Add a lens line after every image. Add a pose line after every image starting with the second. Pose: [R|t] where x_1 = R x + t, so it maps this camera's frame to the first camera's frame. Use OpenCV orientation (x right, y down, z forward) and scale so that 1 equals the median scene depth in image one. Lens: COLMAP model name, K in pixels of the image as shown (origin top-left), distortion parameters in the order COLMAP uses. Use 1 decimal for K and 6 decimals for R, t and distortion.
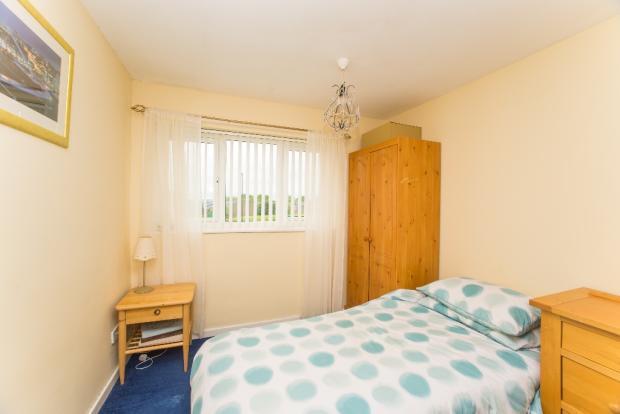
lens RADIAL K [[234.2, 0, 310.0], [0, 234.2, 207.0], [0, 0, 1]] dist [-0.049565, 0.019552]
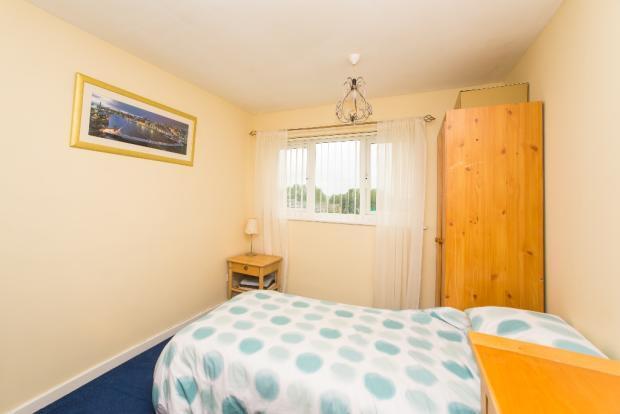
lens RADIAL K [[255.6, 0, 309.0], [0, 255.6, 191.7], [0, 0, 1]] dist [-0.019243, 0.000116]
pose [[0.716793, -0.013992, -0.697145, 0.687027], [-0.020908, 0.998918, -0.041546, 0.019093], [0.696972, 0.044356, 0.715725, 0.064290]]
